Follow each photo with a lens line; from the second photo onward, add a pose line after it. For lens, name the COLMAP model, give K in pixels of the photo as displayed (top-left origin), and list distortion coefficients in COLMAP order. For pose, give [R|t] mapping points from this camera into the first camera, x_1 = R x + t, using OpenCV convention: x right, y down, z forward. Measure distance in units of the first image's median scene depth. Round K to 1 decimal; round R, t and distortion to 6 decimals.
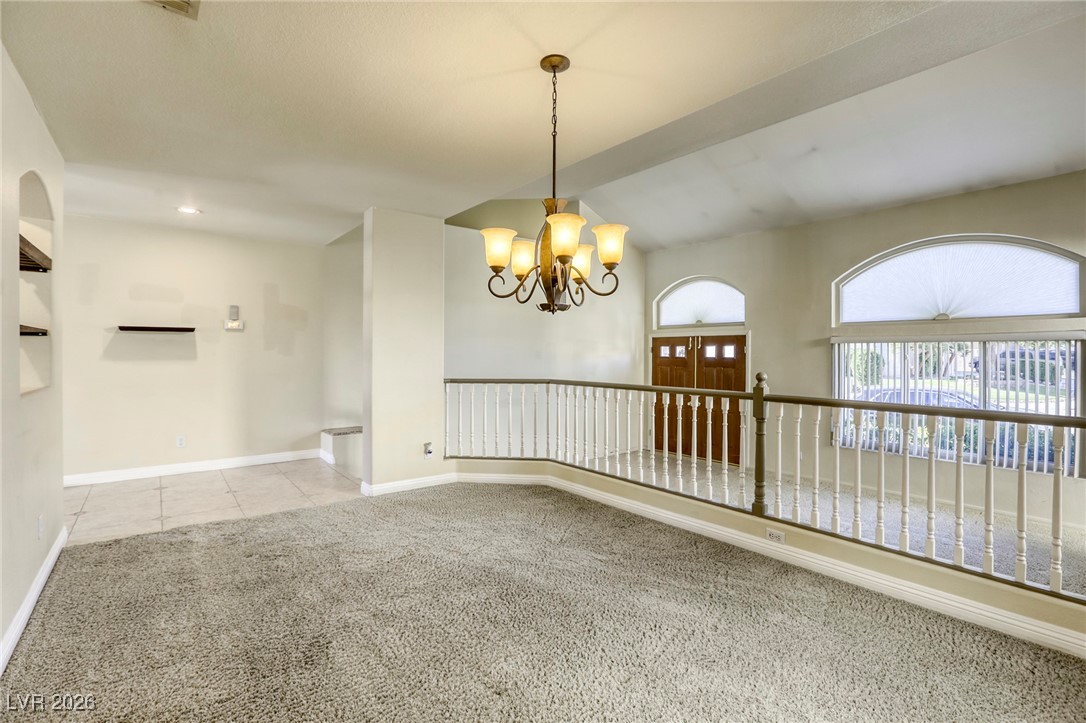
lens RADIAL K [[497.9, 0, 542.3], [0, 497.9, 357.2], [0, 0, 1]] dist [-0.033771, 0.001147]
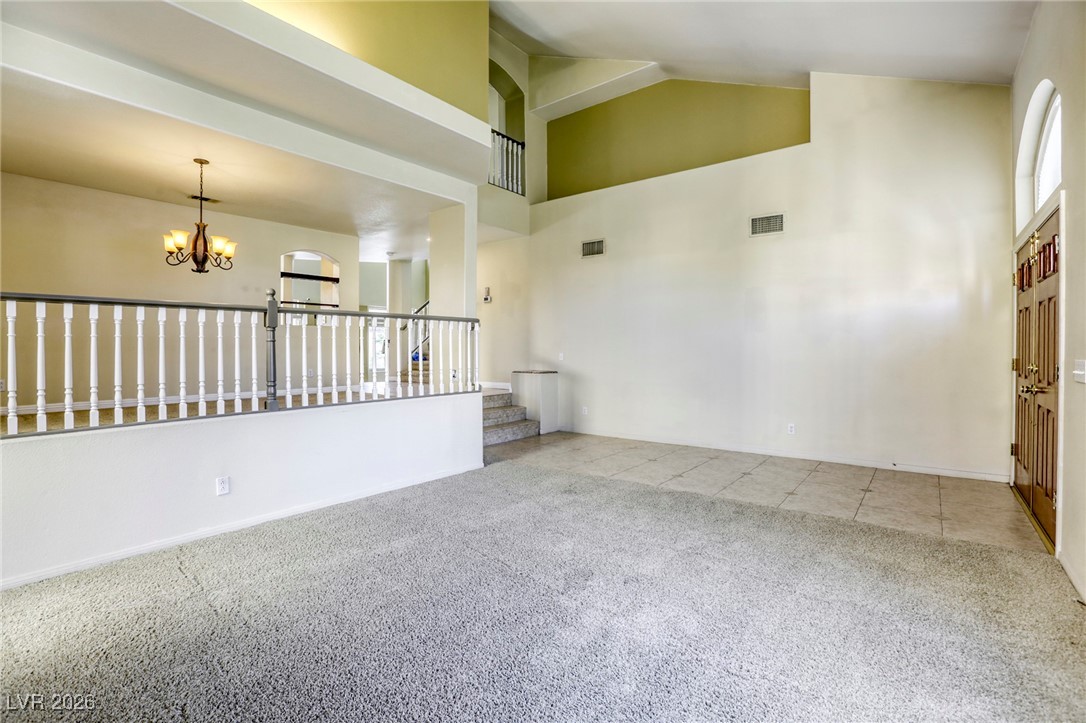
lens RADIAL K [[497.9, 0, 542.3], [0, 497.9, 357.2], [0, 0, 1]] dist [-0.033771, 0.001147]
pose [[0.244877, 0.013879, -0.969455, 1.579760], [-0.001710, 0.999902, 0.013883, 0.159573], [0.969553, -0.001741, 0.244877, 1.213288]]
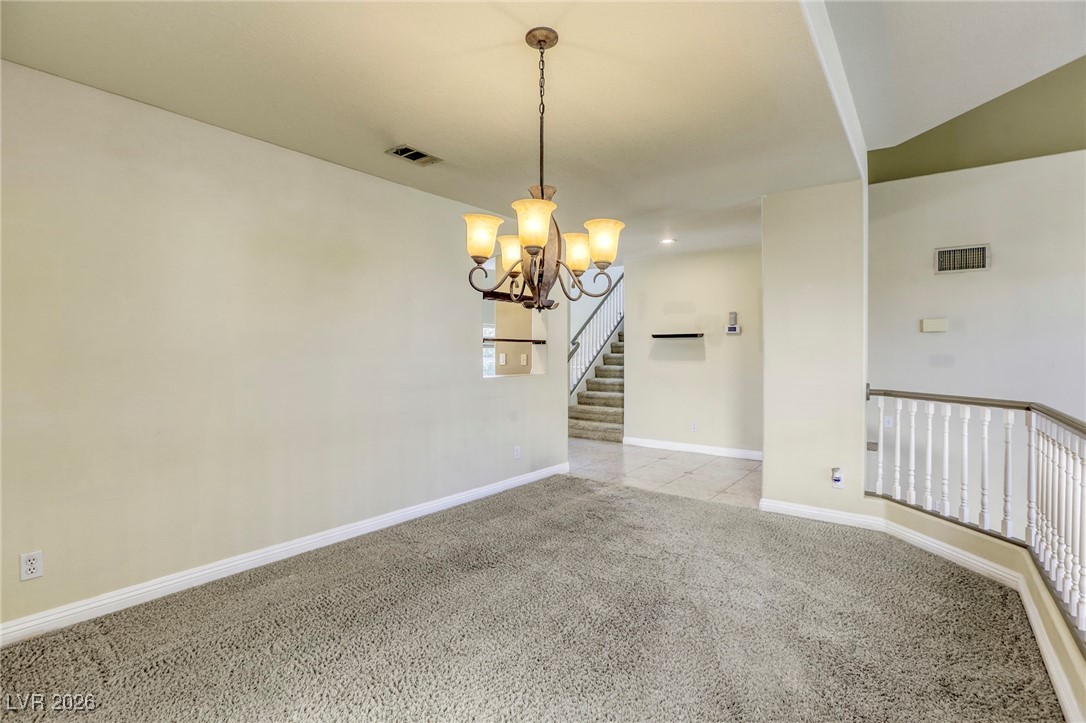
lens RADIAL K [[497.9, 0, 542.3], [0, 497.9, 357.2], [0, 0, 1]] dist [-0.033771, 0.001147]
pose [[0.249118, 0.006608, -0.968451, 0.555361], [-0.008408, 0.999954, 0.004661, -0.006028], [0.968437, 0.006982, 0.249162, 0.470831]]
